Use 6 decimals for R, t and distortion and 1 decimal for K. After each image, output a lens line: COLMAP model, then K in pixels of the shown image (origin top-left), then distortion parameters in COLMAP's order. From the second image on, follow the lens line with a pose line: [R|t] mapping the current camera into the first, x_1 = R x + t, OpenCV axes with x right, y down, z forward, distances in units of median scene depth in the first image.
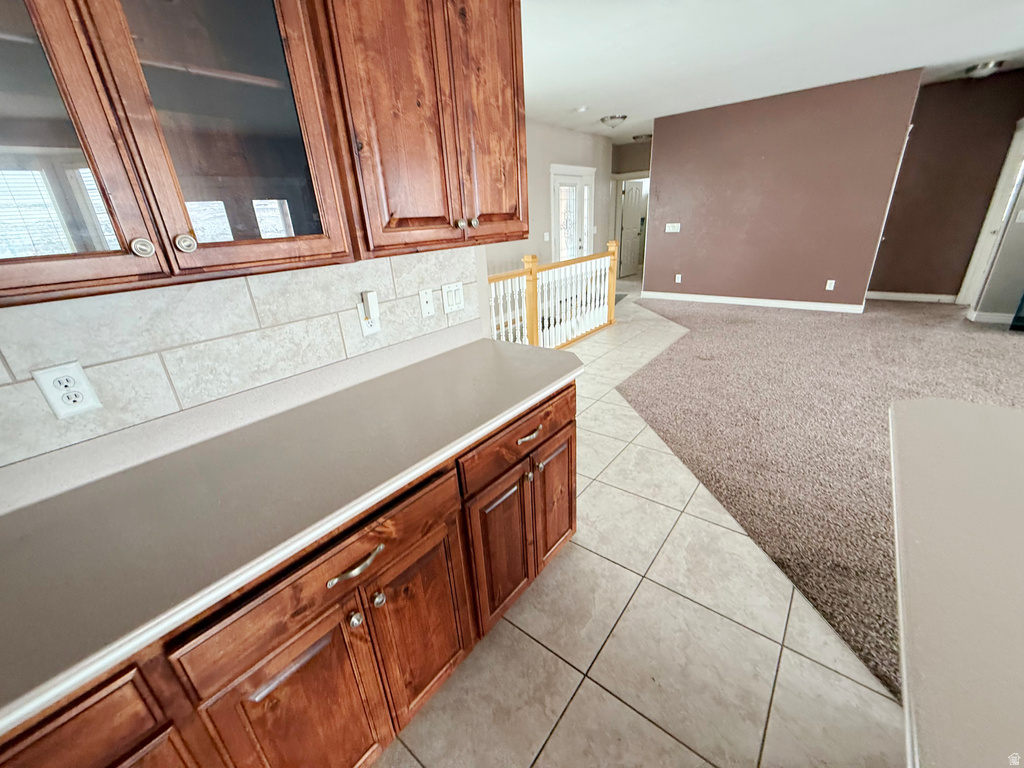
lens RADIAL K [[420.6, 0, 501.5], [0, 420.6, 382.9], [0, 0, 1]] dist [-0.000419, -0.000229]
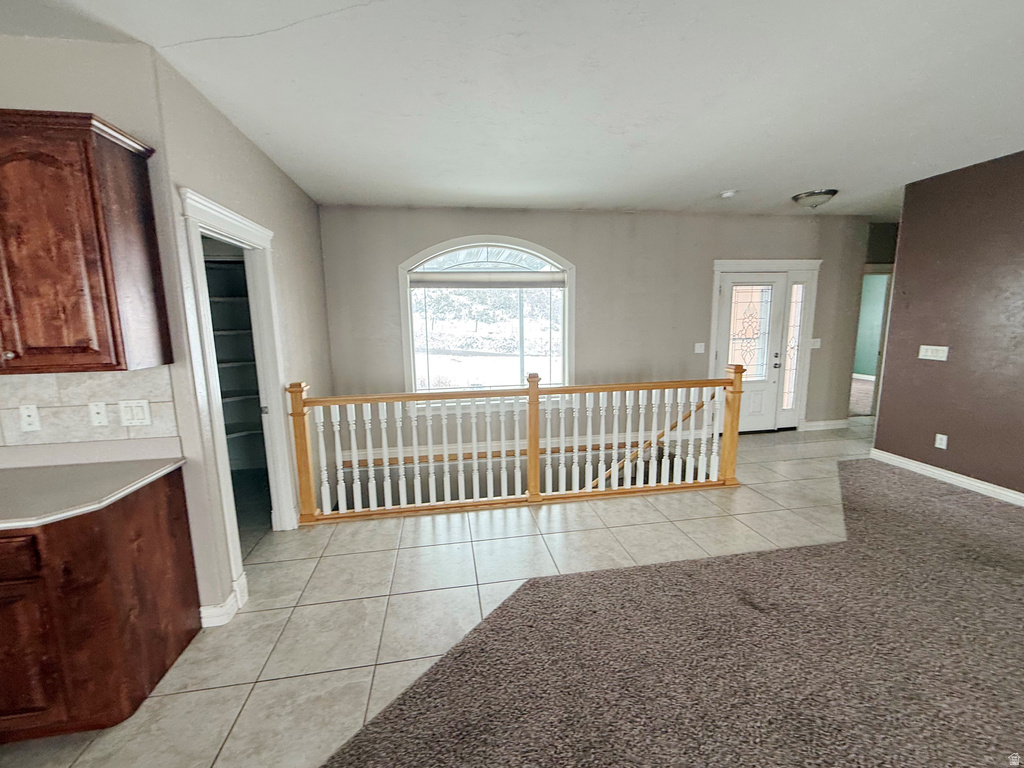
lens RADIAL K [[420.6, 0, 504.2], [0, 420.6, 377.4], [0, 0, 1]] dist [-0.000419, -0.000229]
pose [[0.735361, 0.135284, -0.664035, 1.345755], [-0.266742, 0.958555, -0.100107, -0.458796], [0.622971, 0.250741, 0.740970, 0.819391]]
